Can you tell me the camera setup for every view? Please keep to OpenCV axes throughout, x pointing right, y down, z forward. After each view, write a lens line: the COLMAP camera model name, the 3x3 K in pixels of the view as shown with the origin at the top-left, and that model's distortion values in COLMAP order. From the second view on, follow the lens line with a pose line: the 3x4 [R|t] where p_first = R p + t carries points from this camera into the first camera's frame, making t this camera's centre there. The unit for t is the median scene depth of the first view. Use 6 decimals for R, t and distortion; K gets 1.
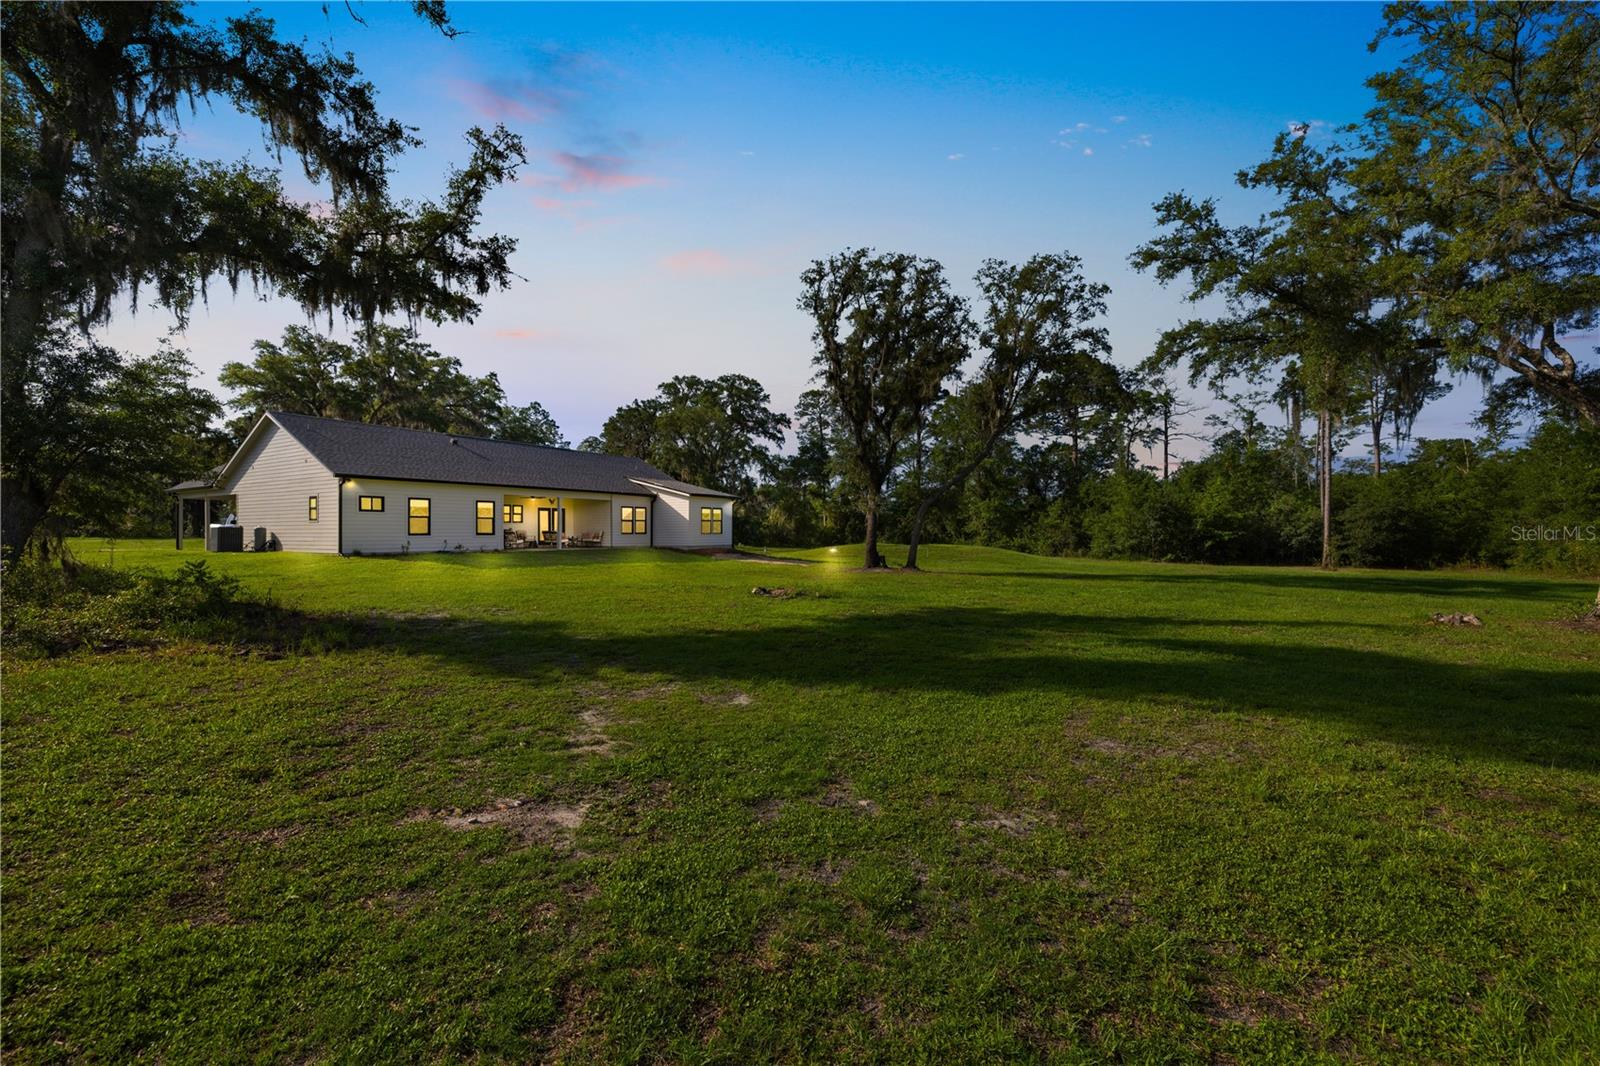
lens RADIAL K [[676.0, 0, 800.0], [0, 676.0, 533.0], [0, 0, 1]] dist [0.002216, 0.000334]
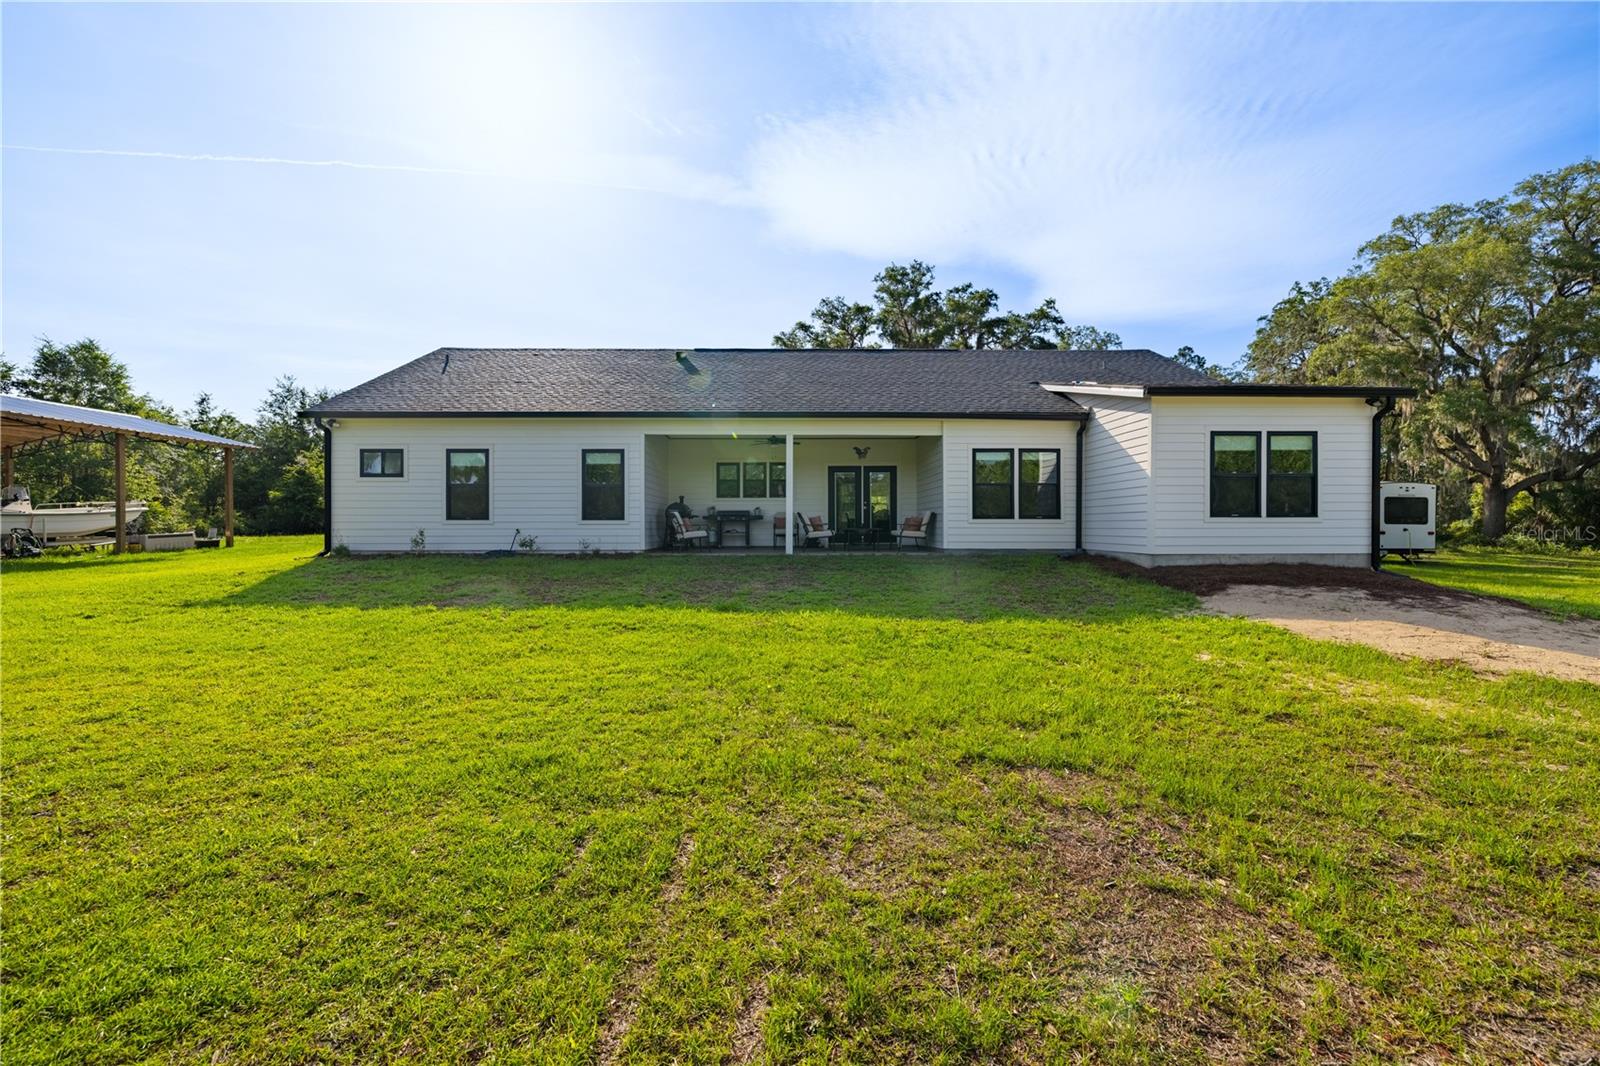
lens RADIAL K [[676.0, 0, 800.0], [0, 676.0, 533.0], [0, 0, 1]] dist [0.002216, 0.000334]
pose [[0.536700, 0.008396, -0.843732, 0.022209], [0.002228, 0.999933, 0.011367, 0.005867], [0.843770, -0.007981, 0.536645, 0.656953]]
